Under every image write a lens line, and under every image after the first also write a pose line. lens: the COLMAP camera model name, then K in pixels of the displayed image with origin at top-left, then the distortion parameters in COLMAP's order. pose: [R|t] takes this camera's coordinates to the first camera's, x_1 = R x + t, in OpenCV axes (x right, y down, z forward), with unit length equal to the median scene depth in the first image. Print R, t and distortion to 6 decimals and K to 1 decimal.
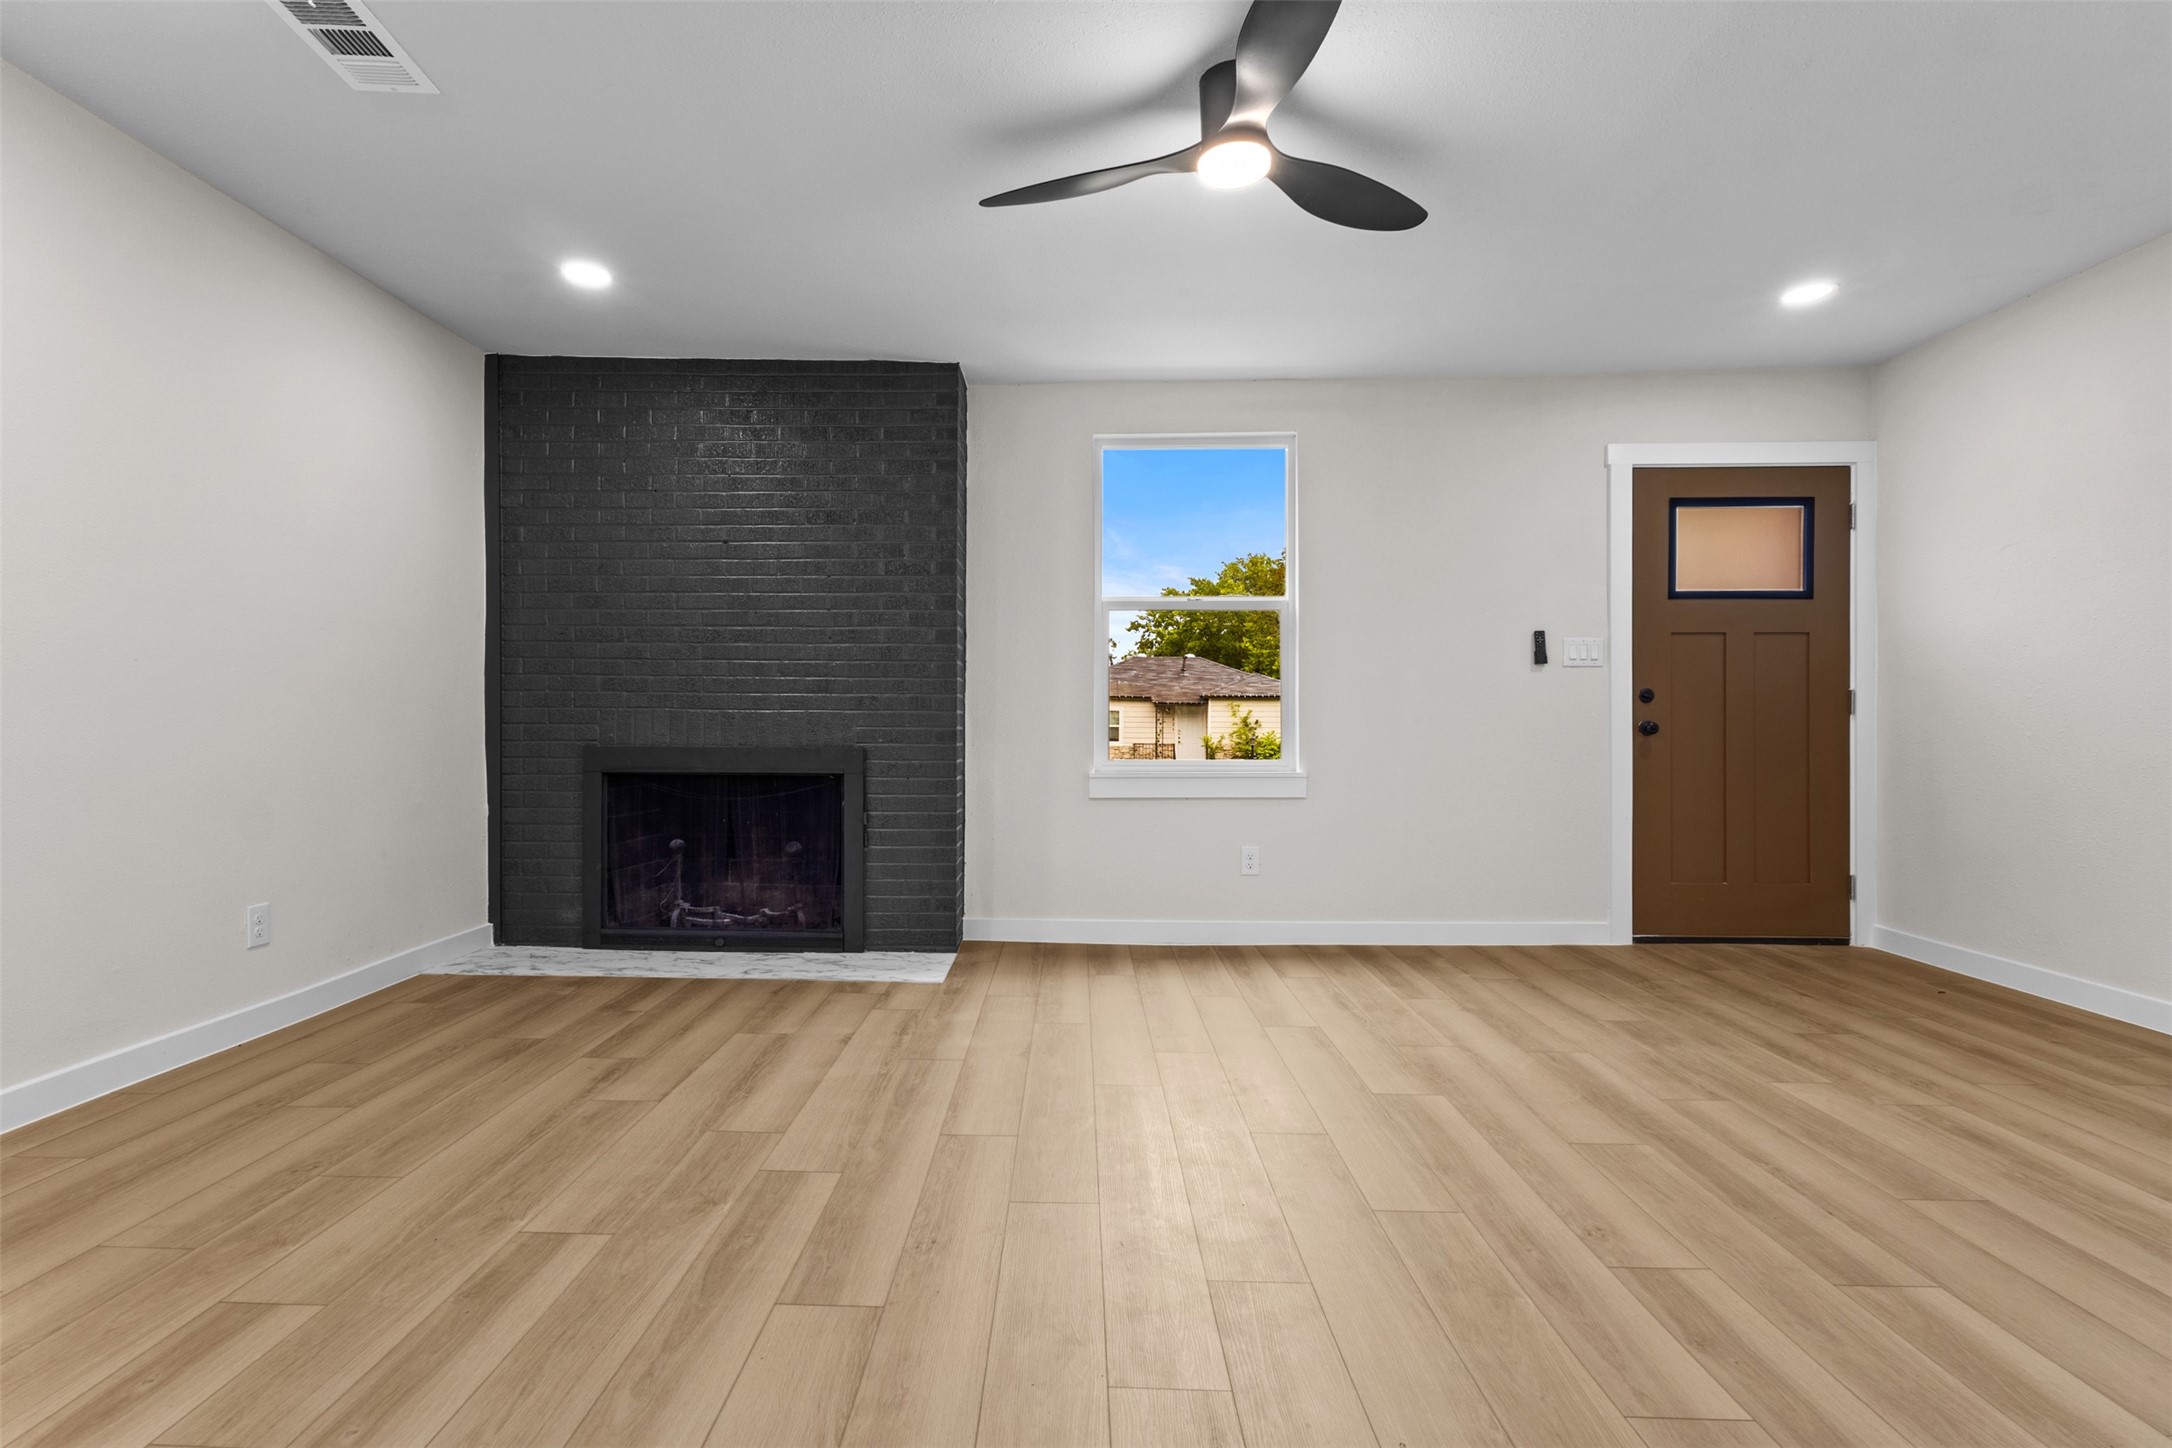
lens RADIAL K [[1033.6, 0, 1072.4], [0, 1033.6, 715.2], [0, 0, 1]] dist [0.008471, 0.000643]
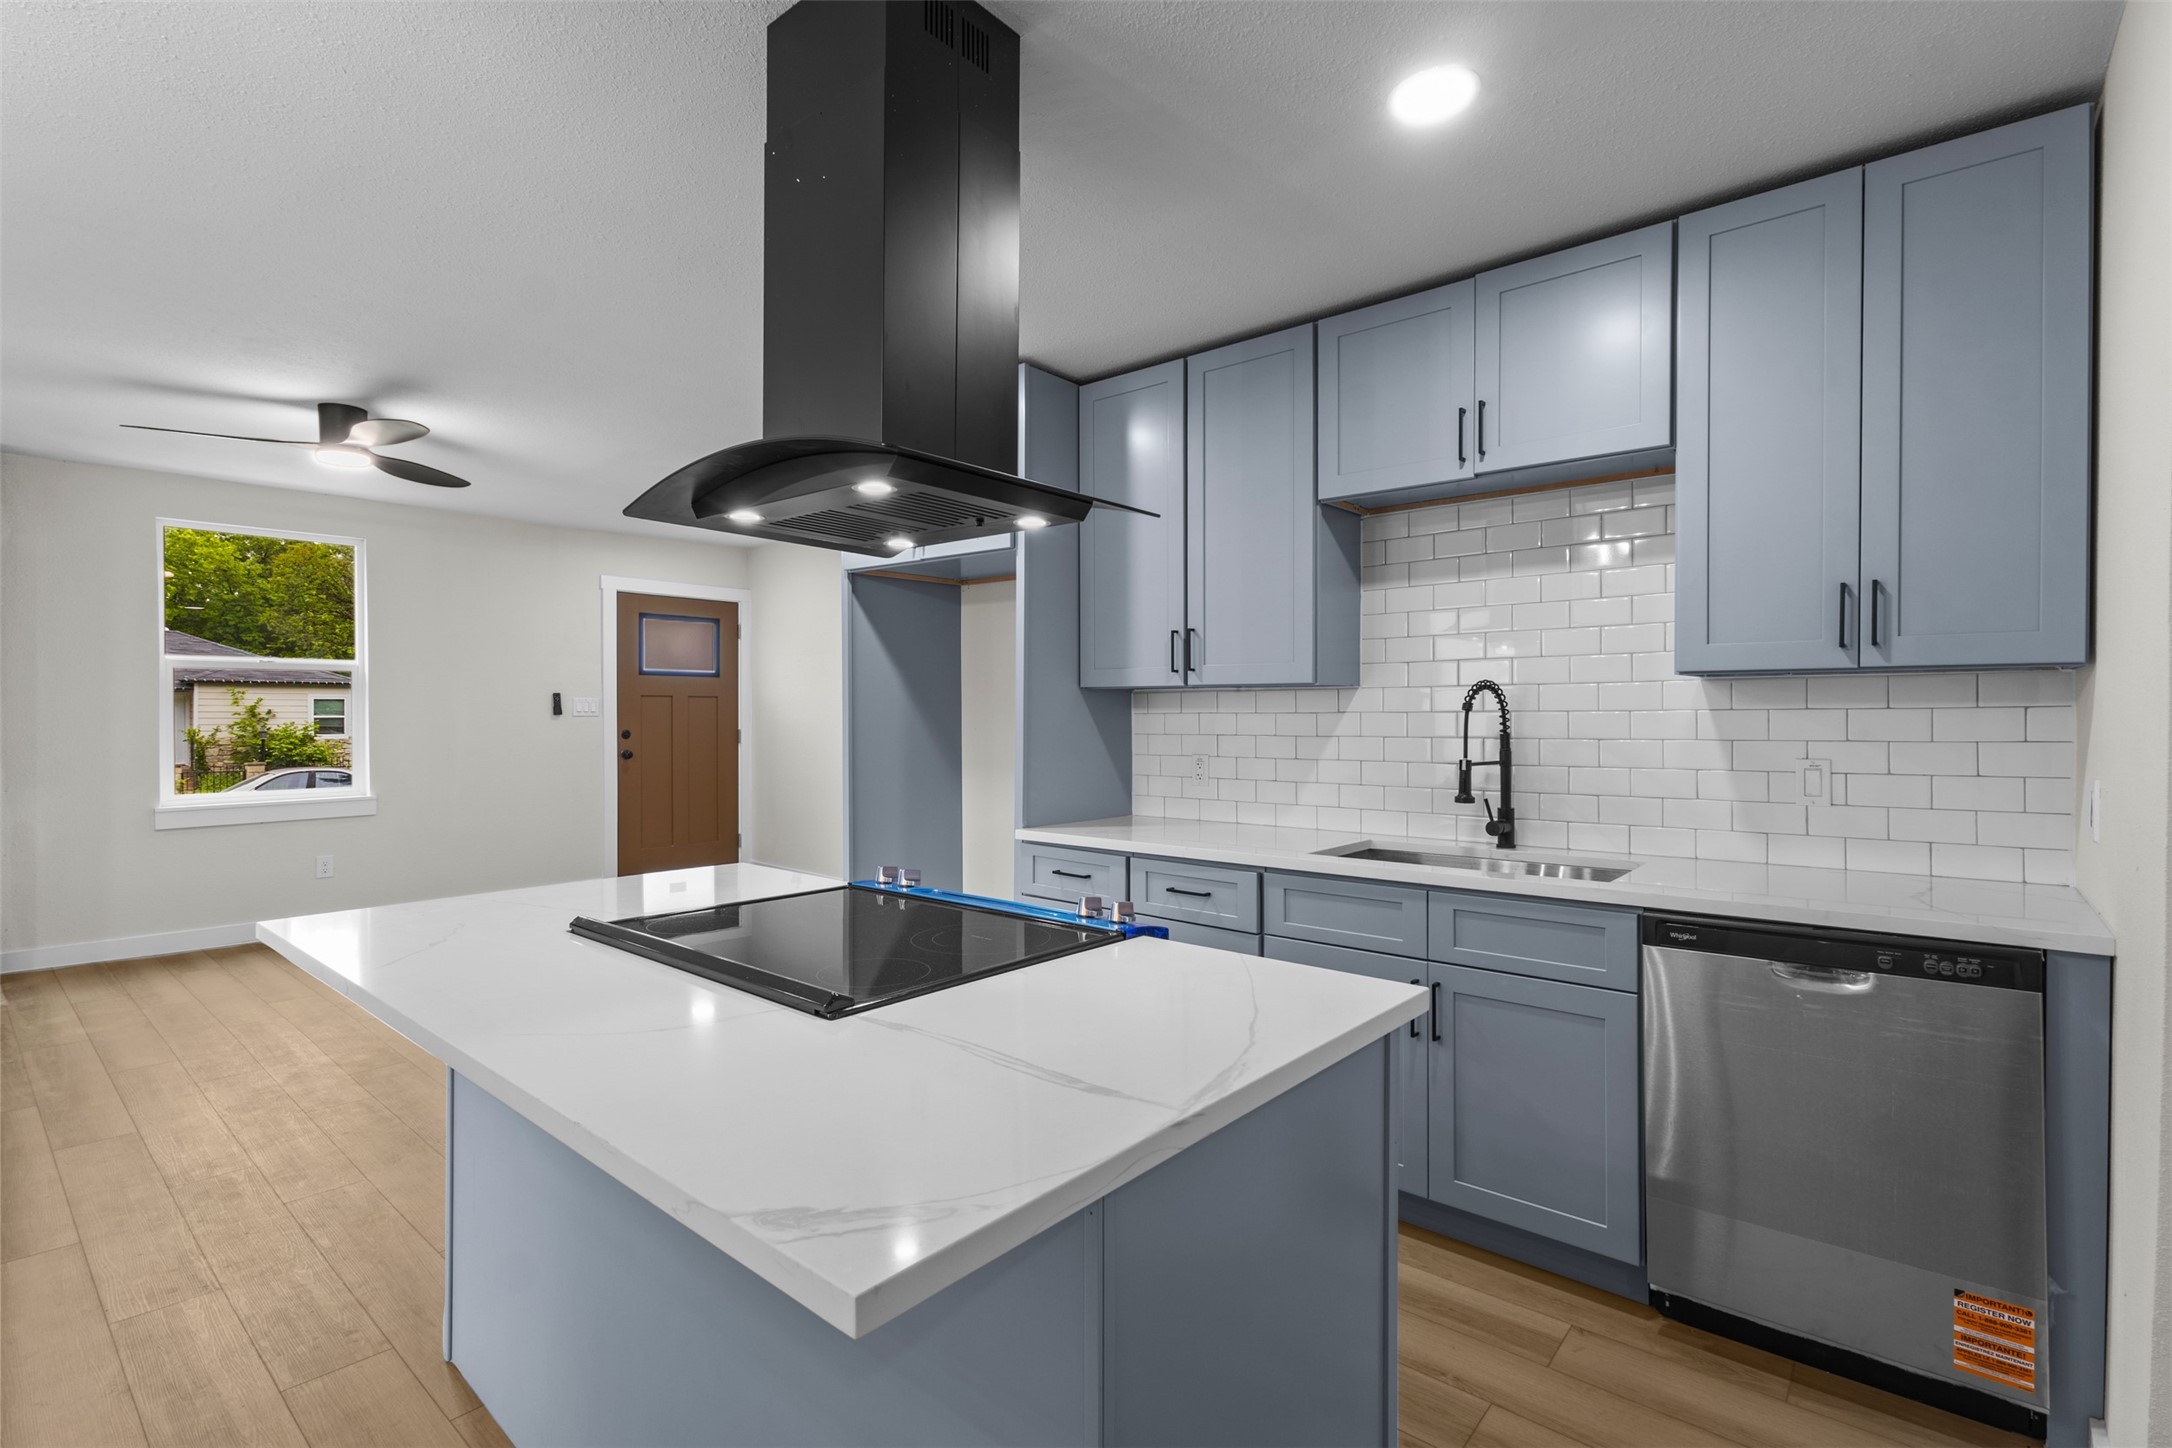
lens RADIAL K [[1033.6, 0, 1072.4], [0, 1033.6, 715.2], [0, 0, 1]] dist [0.008471, 0.000643]
pose [[0.663648, -0.008169, 0.748000, -0.185142], [-0.008200, 0.999801, 0.018194, -0.083089], [-0.748000, -0.018208, 0.663449, -0.577997]]
